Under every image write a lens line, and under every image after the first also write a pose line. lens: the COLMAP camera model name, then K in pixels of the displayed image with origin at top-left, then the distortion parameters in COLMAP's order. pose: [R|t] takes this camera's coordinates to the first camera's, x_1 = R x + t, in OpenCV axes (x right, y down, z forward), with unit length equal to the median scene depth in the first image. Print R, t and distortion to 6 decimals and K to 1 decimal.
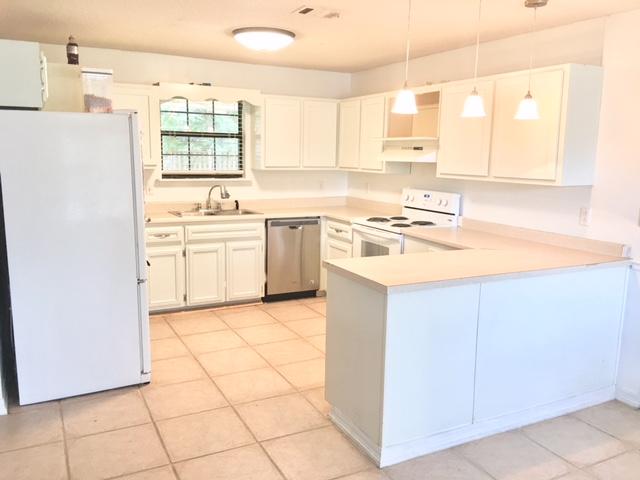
lens RADIAL K [[542.4, 0, 320.6], [0, 542.4, 239.0], [0, 0, 1]] dist [0.046392, -0.052244]
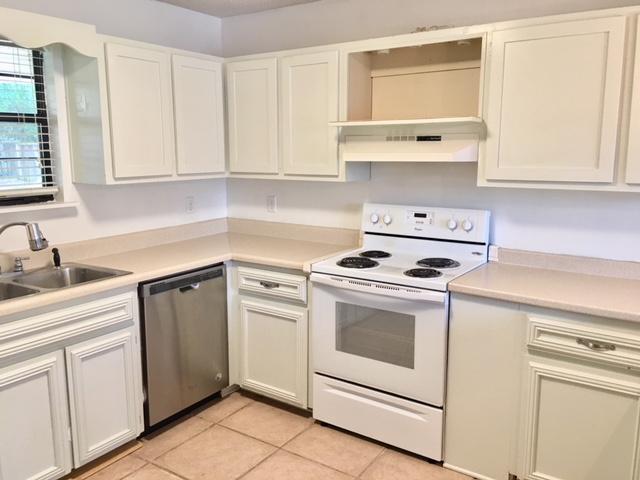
lens RADIAL K [[542.4, 0, 319.4], [0, 542.4, 241.8], [0, 0, 1]] dist [0.046392, -0.052244]
pose [[0.877138, -0.100580, 0.469587, -0.185317], [0.093478, 0.994877, 0.038485, -0.077422], [-0.471053, 0.010140, 0.882047, 0.467107]]
